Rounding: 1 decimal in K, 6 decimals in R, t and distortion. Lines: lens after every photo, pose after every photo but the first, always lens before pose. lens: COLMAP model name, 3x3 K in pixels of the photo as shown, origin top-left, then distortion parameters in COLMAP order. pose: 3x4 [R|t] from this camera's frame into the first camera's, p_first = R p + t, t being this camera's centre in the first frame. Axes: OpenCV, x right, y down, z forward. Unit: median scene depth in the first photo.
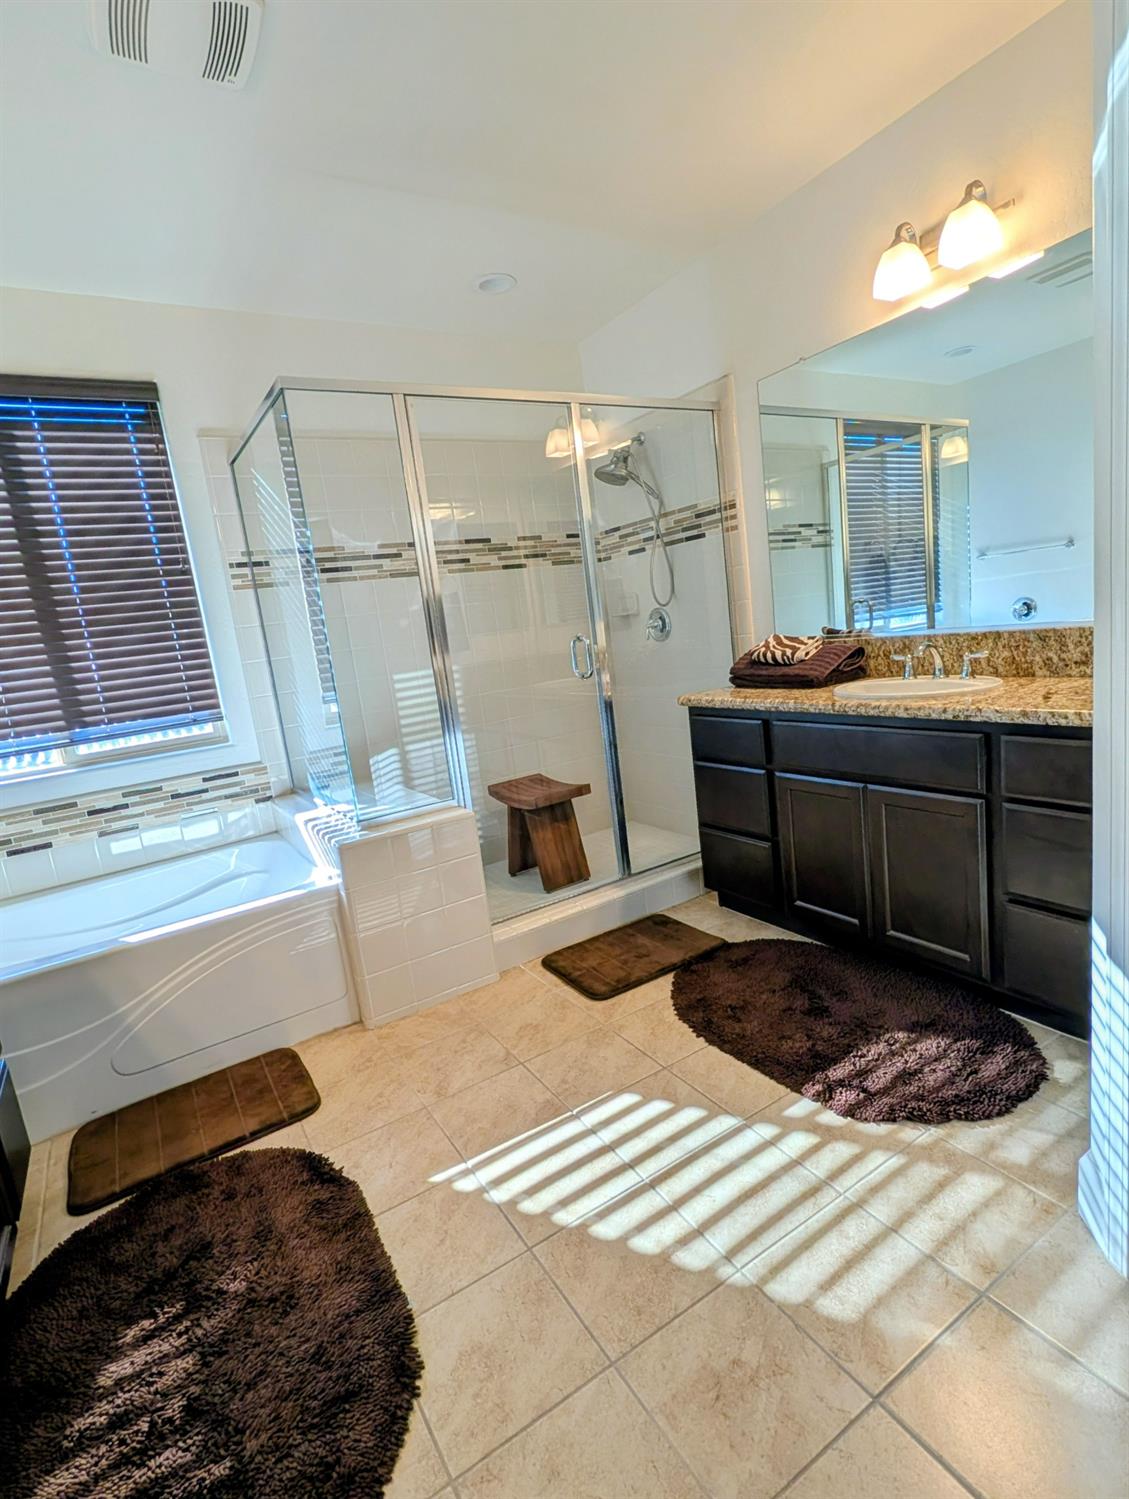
lens RADIAL K [[726.1, 0, 564.5], [0, 726.1, 749.5], [0, 0, 1]] dist [-0.013671, 0.000452]
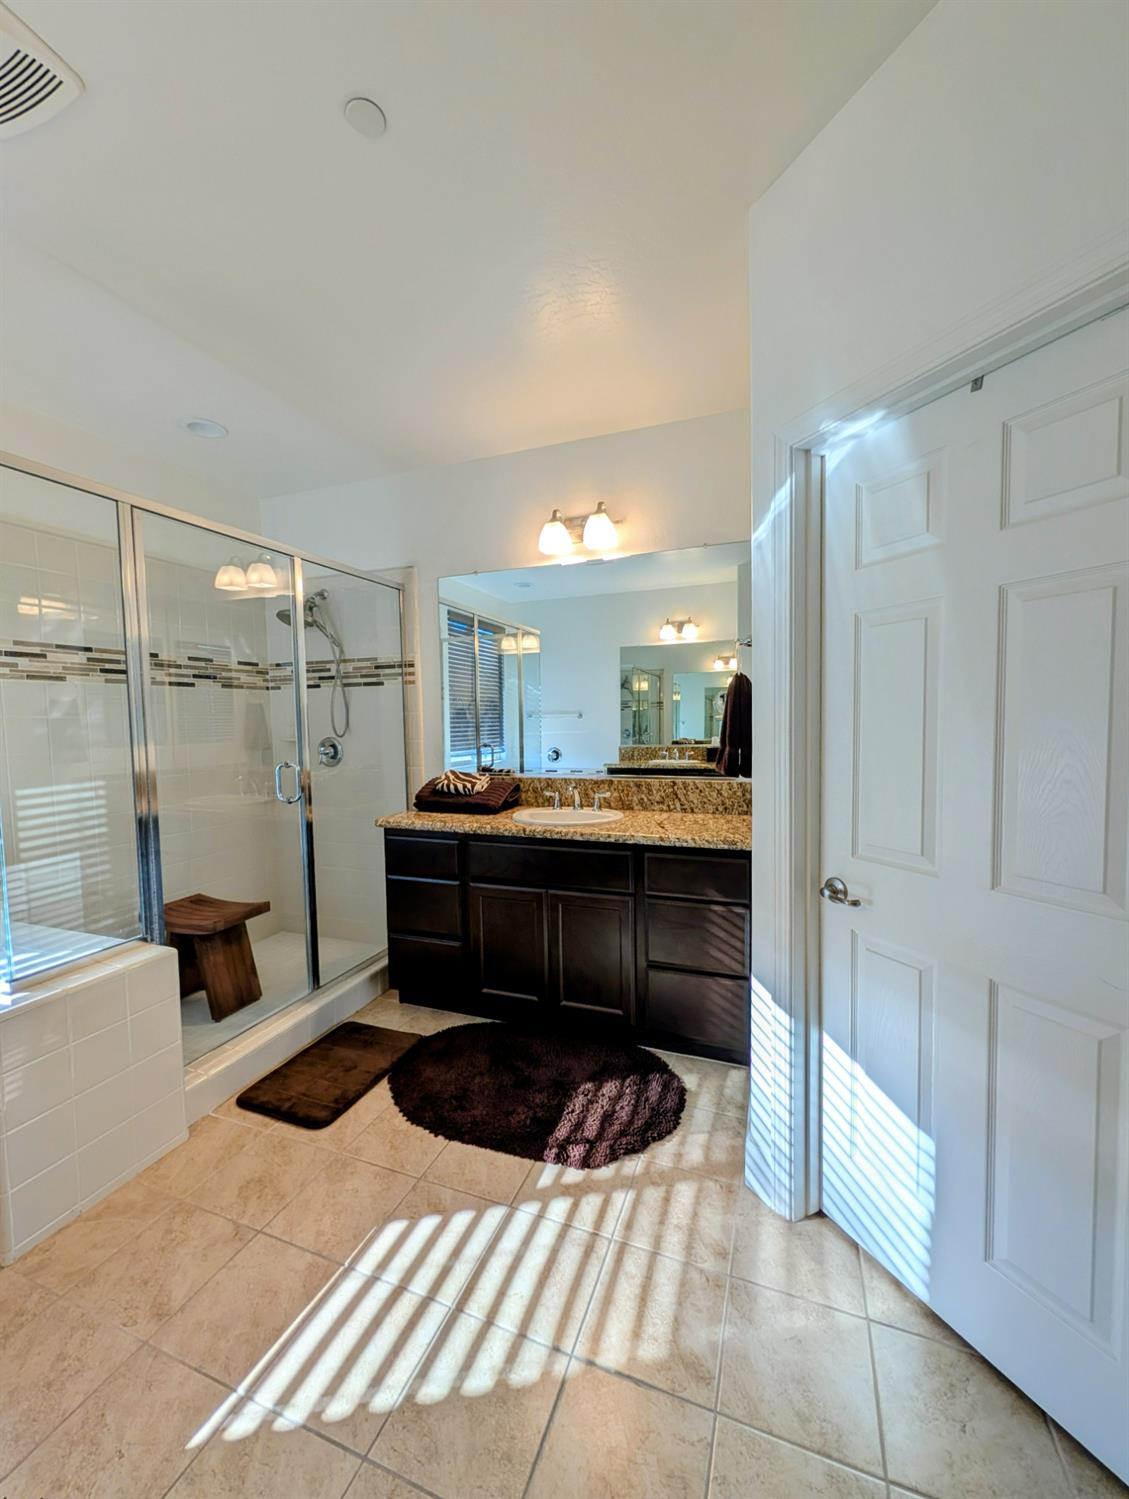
lens RADIAL K [[580.8, 0, 564.5], [0, 580.8, 749.5], [0, 0, 1]] dist [-0.005928, 0.000441]
pose [[0.791500, 0.073733, 0.606705, -0.204778], [0.027621, 0.987366, -0.156029, -0.035540], [-0.610545, 0.140255, 0.779464, 0.095621]]
